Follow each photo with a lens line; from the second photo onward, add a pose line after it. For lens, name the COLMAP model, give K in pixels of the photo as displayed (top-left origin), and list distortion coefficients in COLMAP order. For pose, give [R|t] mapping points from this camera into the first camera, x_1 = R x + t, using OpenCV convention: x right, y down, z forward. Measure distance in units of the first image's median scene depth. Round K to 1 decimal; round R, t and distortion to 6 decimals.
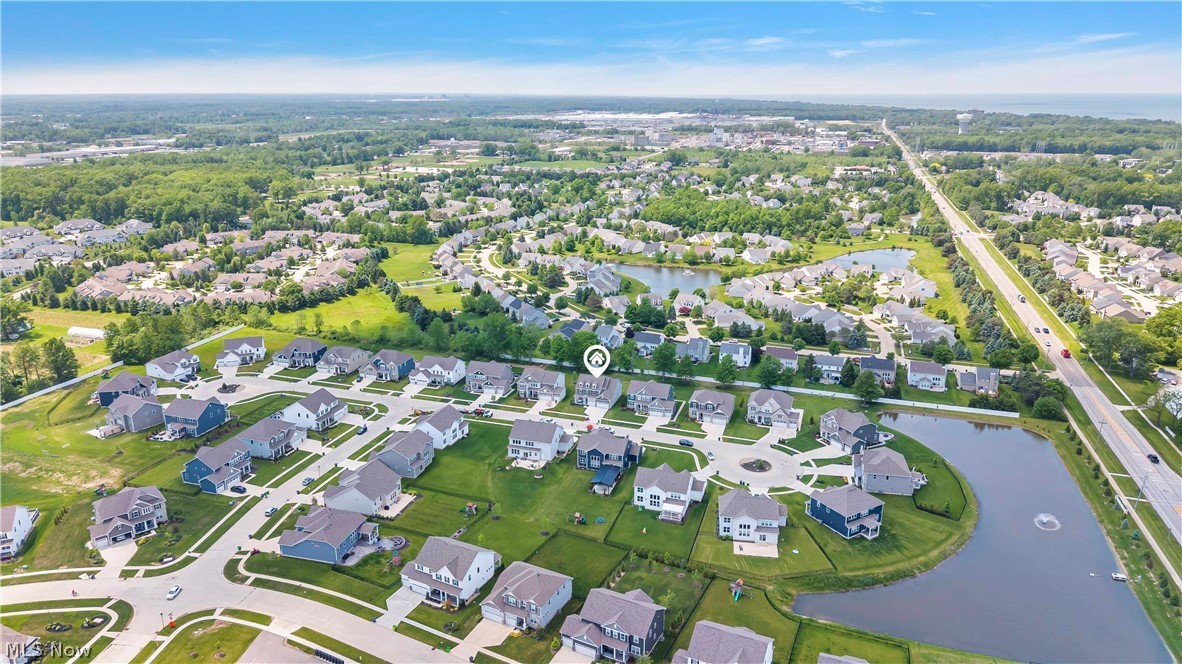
lens RADIAL K [[812.9, 0, 582.5], [0, 812.9, 331.1], [0, 0, 1]] dist [0.002557, -0.002186]
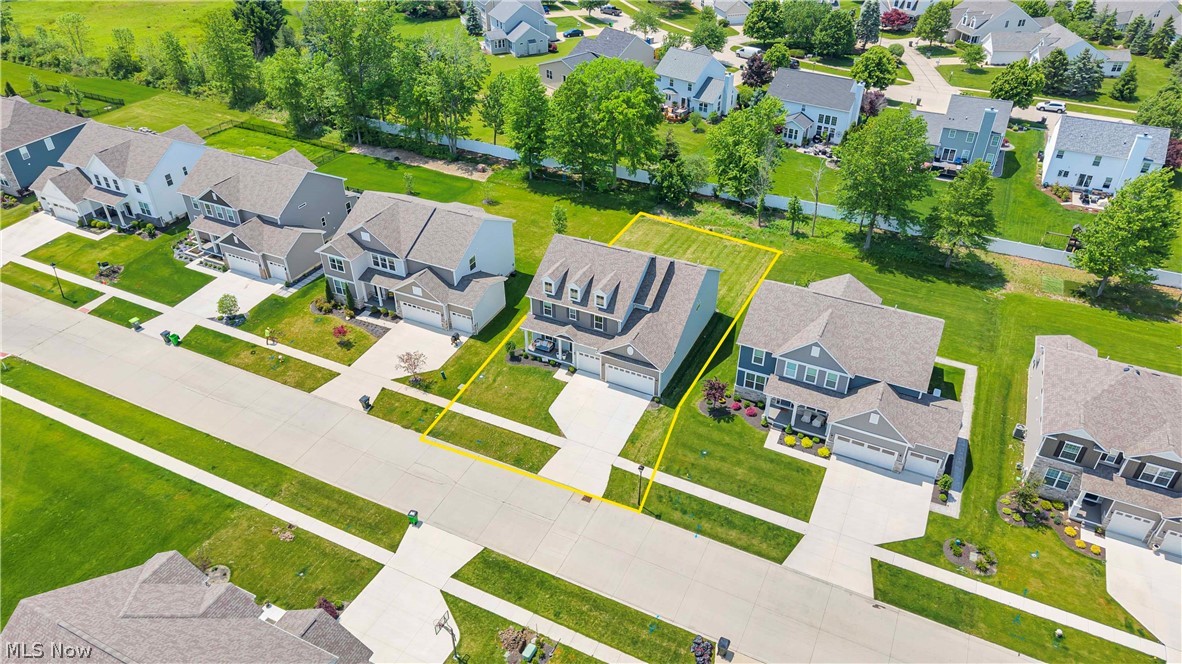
lens RADIAL K [[812.9, 0, 582.5], [0, 812.9, 331.1], [0, 0, 1]] dist [0.002557, -0.002186]
pose [[0.991694, 0.070730, -0.107423, 0.034809], [-0.034505, 0.950904, 0.307556, 0.004119], [0.123902, -0.301295, 0.945447, 0.757327]]
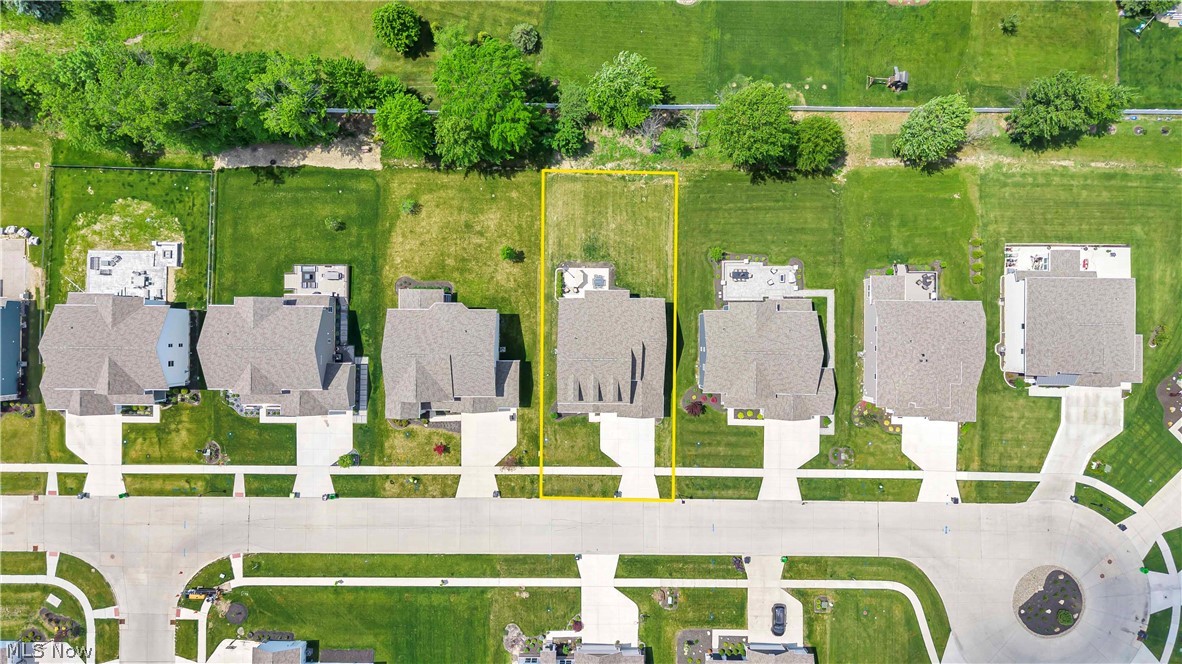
lens RADIAL K [[827.3, 0, 591.0], [0, 827.3, 332.0], [0, 0, 1]] dist [0.004252, 0.001004]
pose [[0.948962, -0.315373, 0.003265, 0.013795], [0.083339, 0.260724, 0.961809, -0.286813], [-0.304180, -0.912449, 0.273700, 0.913991]]
